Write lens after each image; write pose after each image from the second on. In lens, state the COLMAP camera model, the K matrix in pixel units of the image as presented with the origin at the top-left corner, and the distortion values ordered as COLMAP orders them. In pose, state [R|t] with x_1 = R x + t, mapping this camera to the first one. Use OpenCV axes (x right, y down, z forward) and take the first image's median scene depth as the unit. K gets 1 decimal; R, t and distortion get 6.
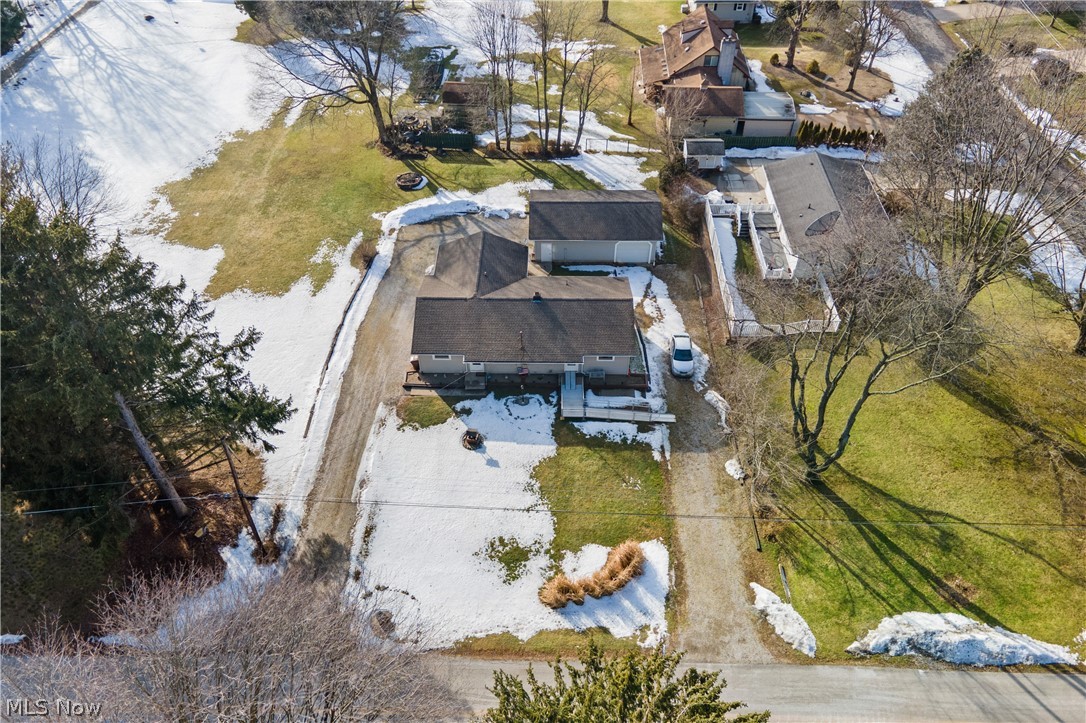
lens RADIAL K [[743.3, 0, 543.0], [0, 743.3, 361.5], [0, 0, 1]] dist [0.019471, 0.005922]
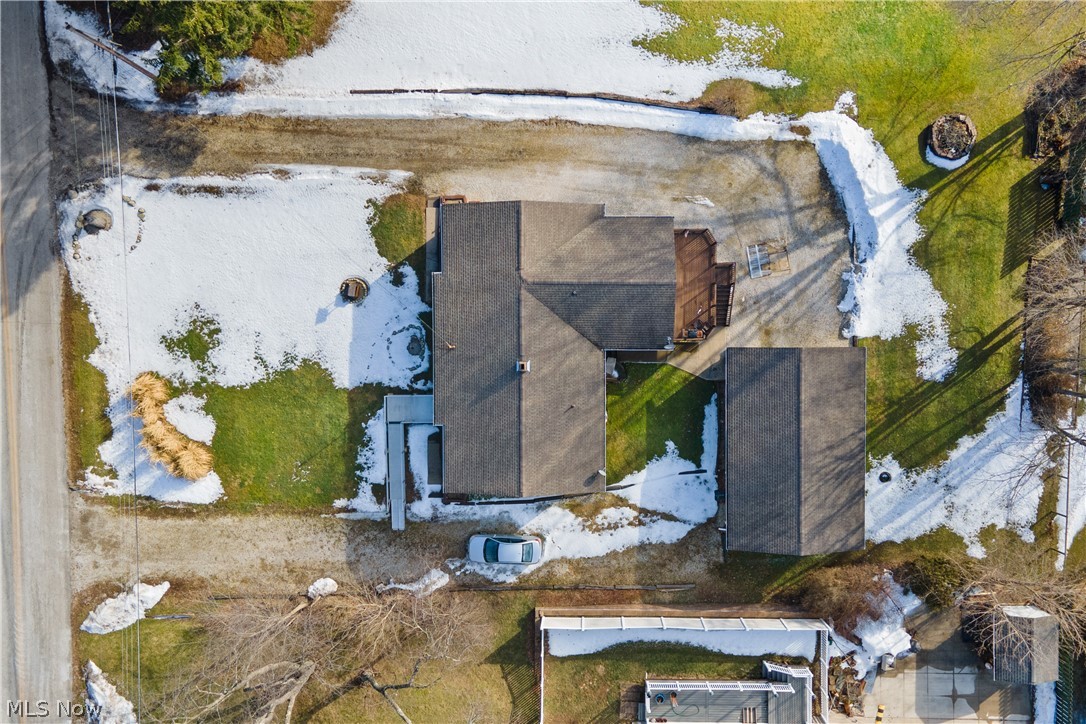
lens RADIAL K [[743.3, 0, 543.0], [0, 743.3, 362.0], [0, 0, 1]] dist [0.019471, 0.005922]
pose [[0.012259, 0.999603, 0.025354, -0.031470], [-0.727994, -0.008460, 0.685531, -0.634517], [0.685474, -0.026861, 0.727601, 0.520599]]
